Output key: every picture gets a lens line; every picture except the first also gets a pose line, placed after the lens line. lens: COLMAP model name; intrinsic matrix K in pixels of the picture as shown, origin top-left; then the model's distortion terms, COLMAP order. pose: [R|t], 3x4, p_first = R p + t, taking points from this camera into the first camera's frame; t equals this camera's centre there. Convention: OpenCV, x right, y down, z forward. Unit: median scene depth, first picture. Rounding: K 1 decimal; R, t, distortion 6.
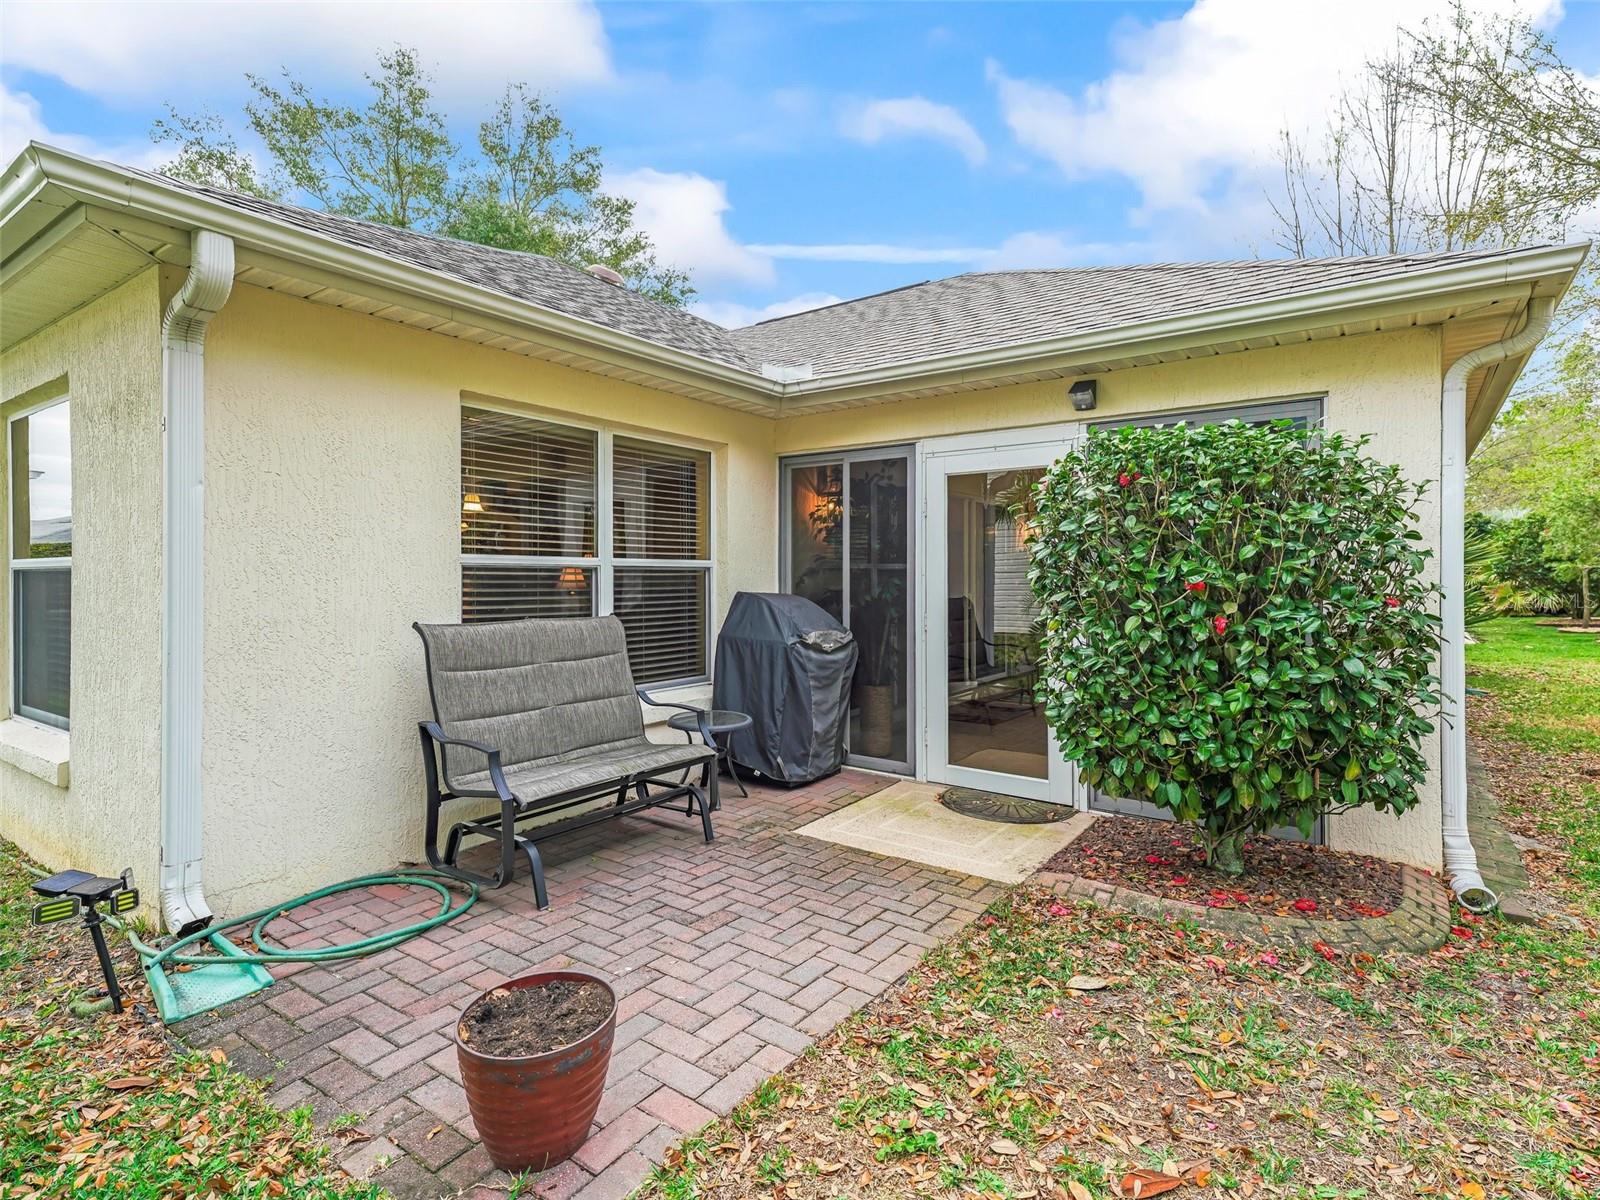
lens RADIAL K [[824.2, 0, 794.8], [0, 824.2, 571.7], [0, 0, 1]] dist [0.022491, -0.000246]
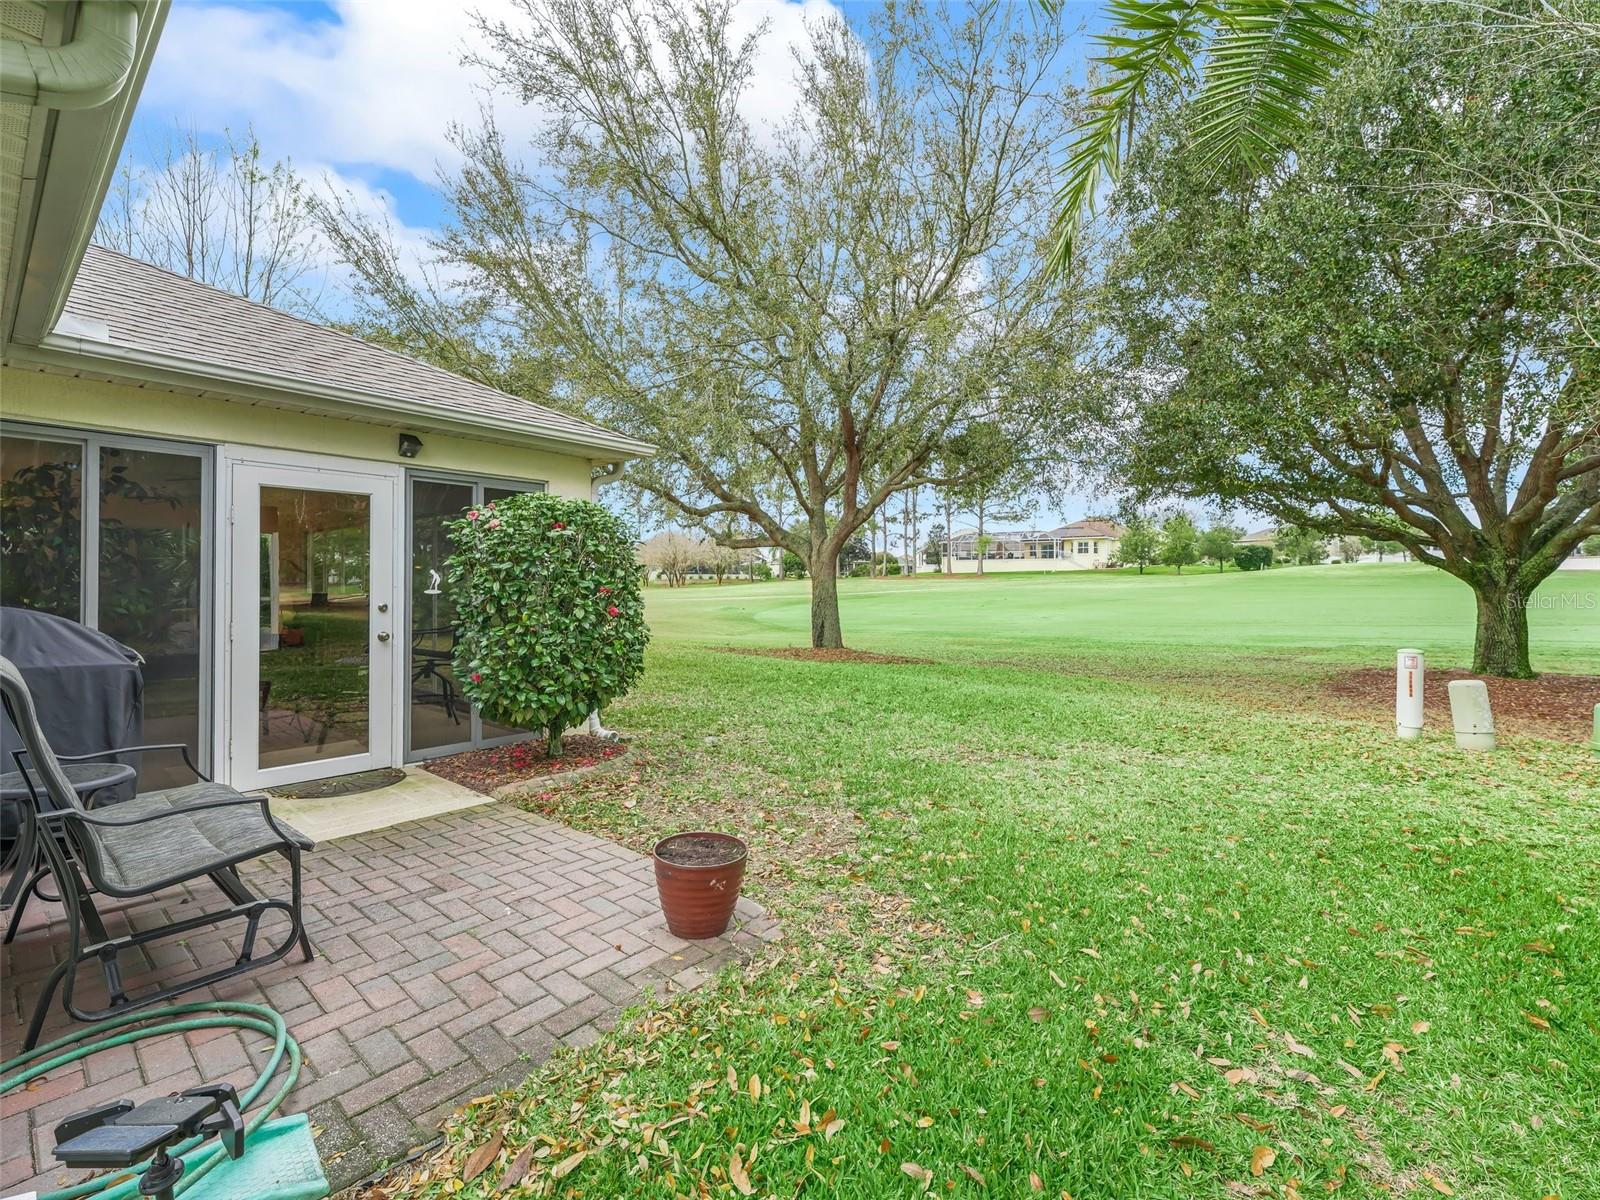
lens RADIAL K [[727.2, 0, 799.7], [0, 727.2, 592.1], [0, 0, 1]] dist [0.014579, -0.003324]
pose [[0.080463, -0.008205, 0.996724, -1.027377], [-0.005749, 0.999946, 0.008696, 0.003570], [-0.996741, -0.006430, 0.080412, 0.410553]]
